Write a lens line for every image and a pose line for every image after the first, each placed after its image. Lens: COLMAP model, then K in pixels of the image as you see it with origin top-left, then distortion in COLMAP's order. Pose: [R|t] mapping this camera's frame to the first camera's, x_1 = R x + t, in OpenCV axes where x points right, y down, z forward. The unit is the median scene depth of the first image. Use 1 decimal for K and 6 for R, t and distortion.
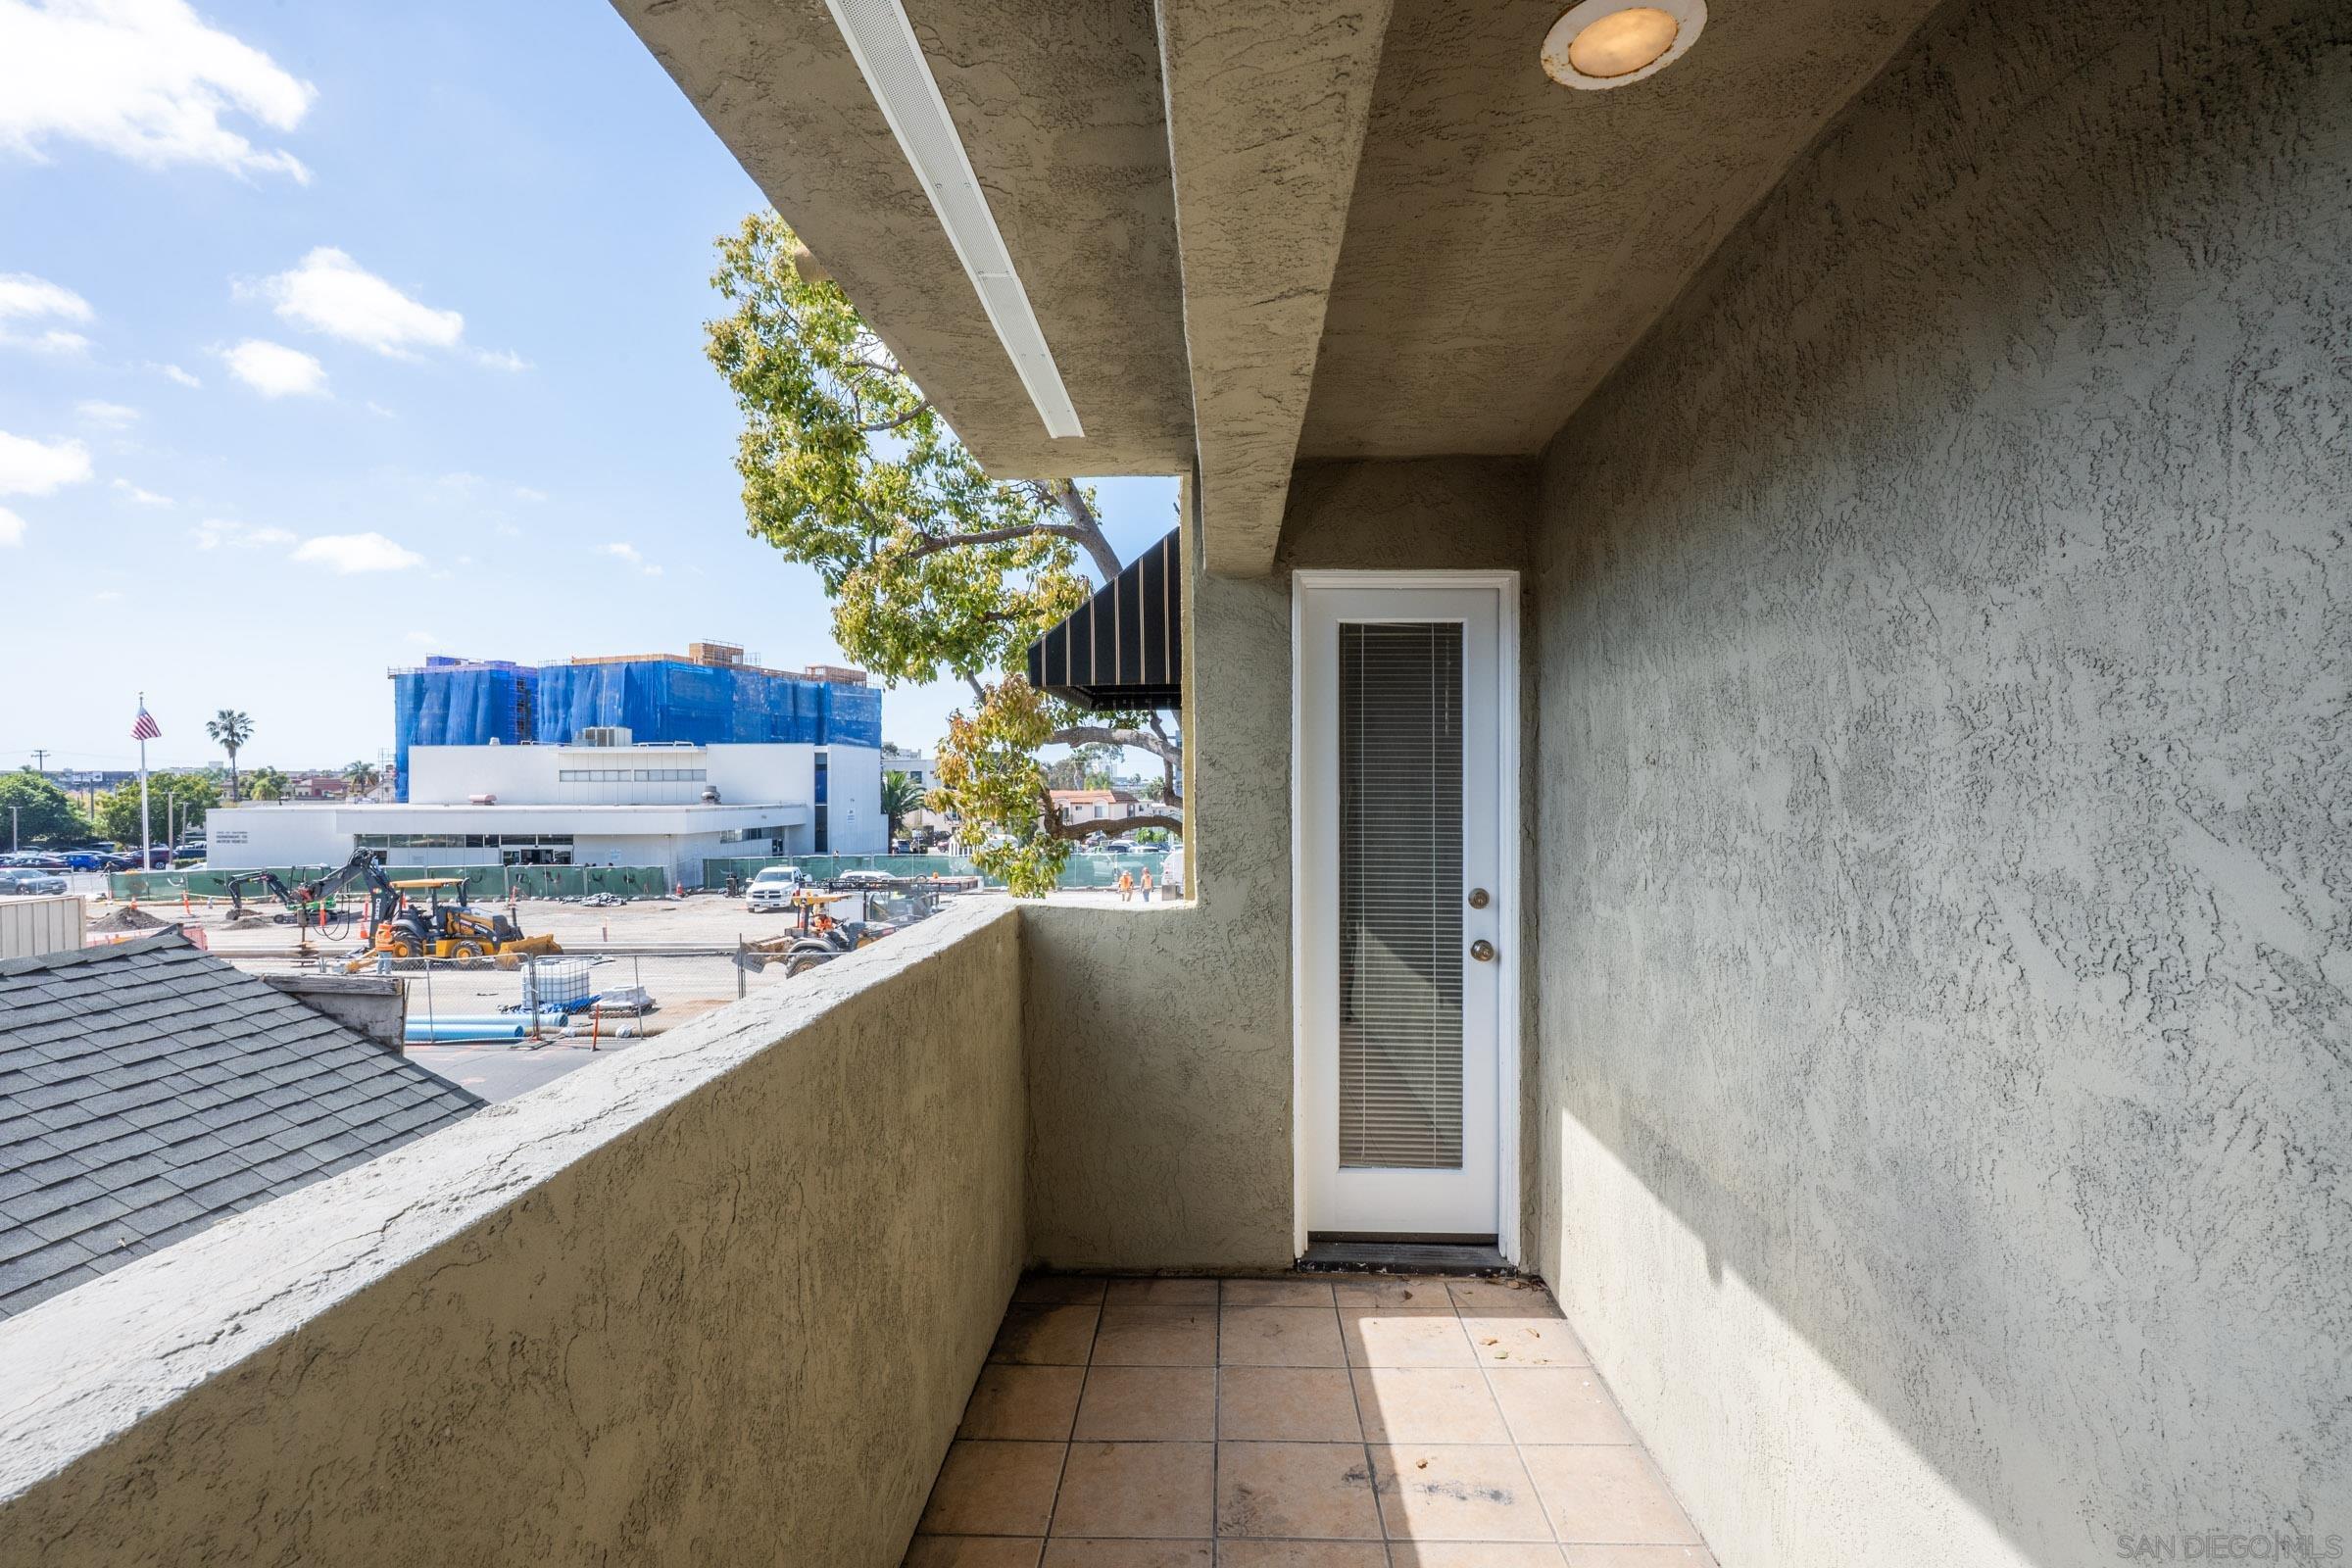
lens RADIAL K [[1142.4, 0, 1154.4], [0, 1142.4, 786.2], [0, 0, 1]] dist [0.001275, 0.000457]
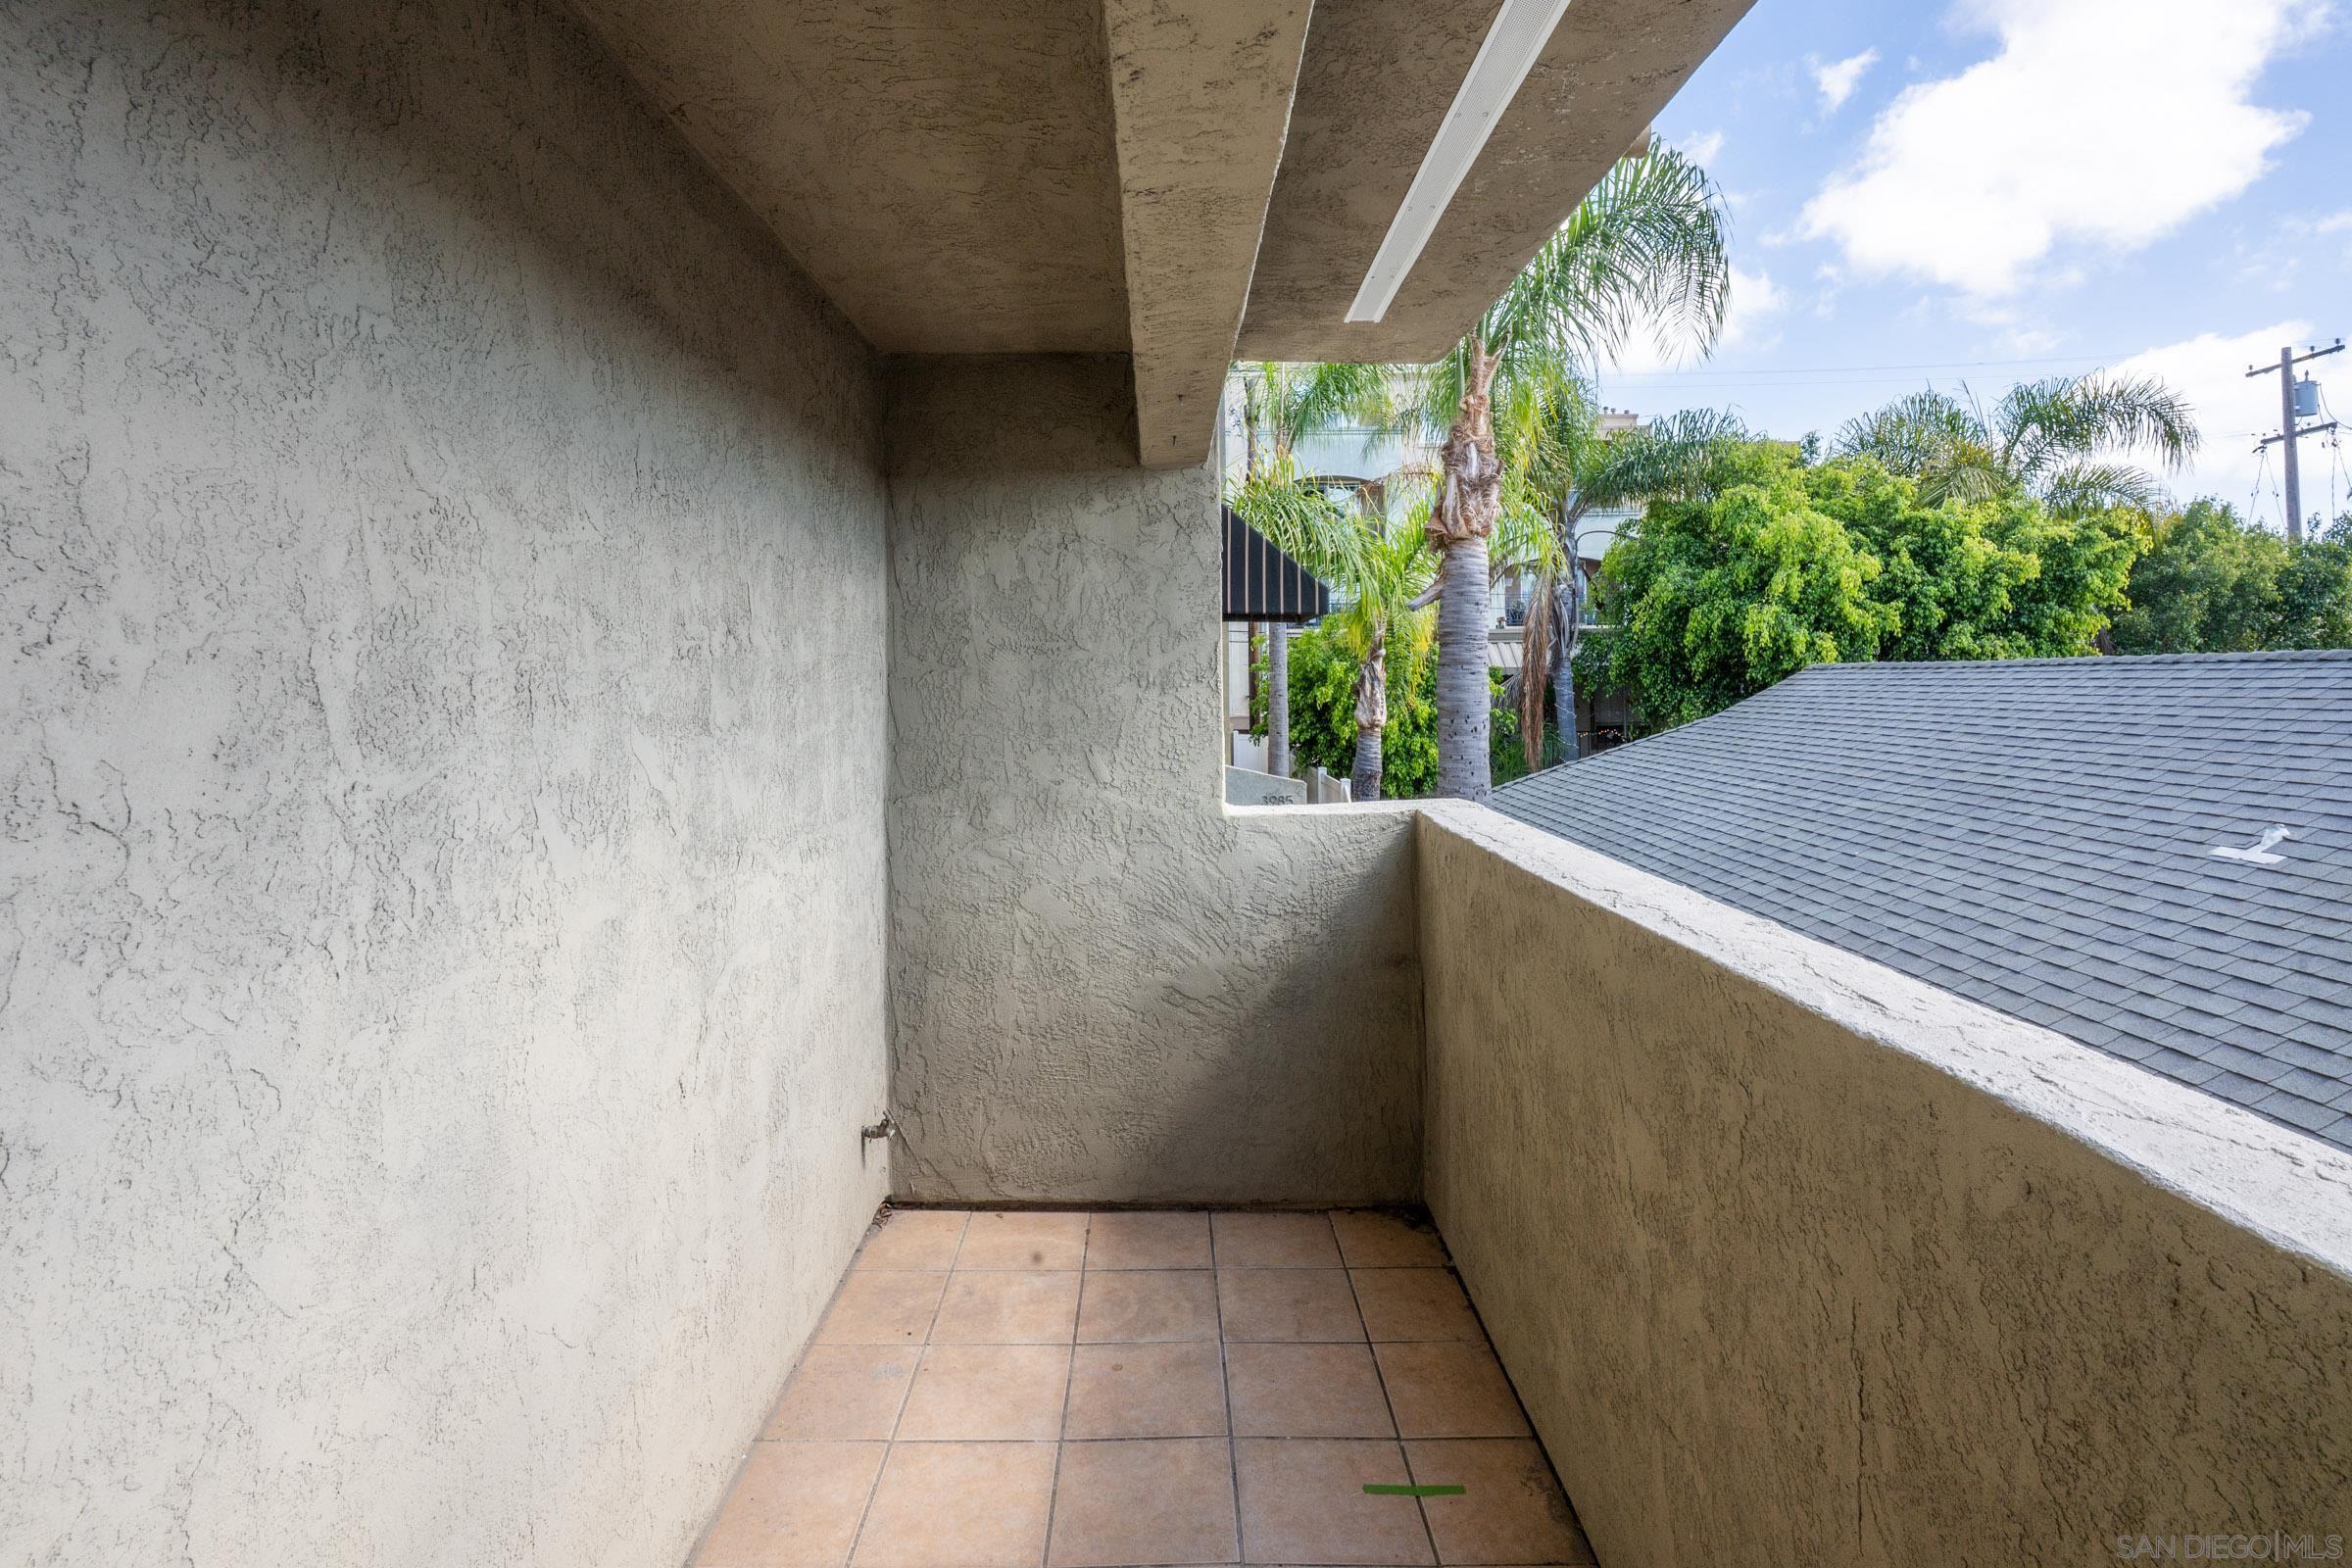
lens RADIAL K [[1132.5, 0, 1176.0], [0, 1132.5, 784.0], [0, 0, 1]] dist [0.001633, 0.000089]
pose [[-0.996541, 0.027821, -0.078304, 0.177417], [0.020622, 0.995611, 0.091293, -0.010982], [0.080500, 0.089362, -0.992741, 1.877493]]
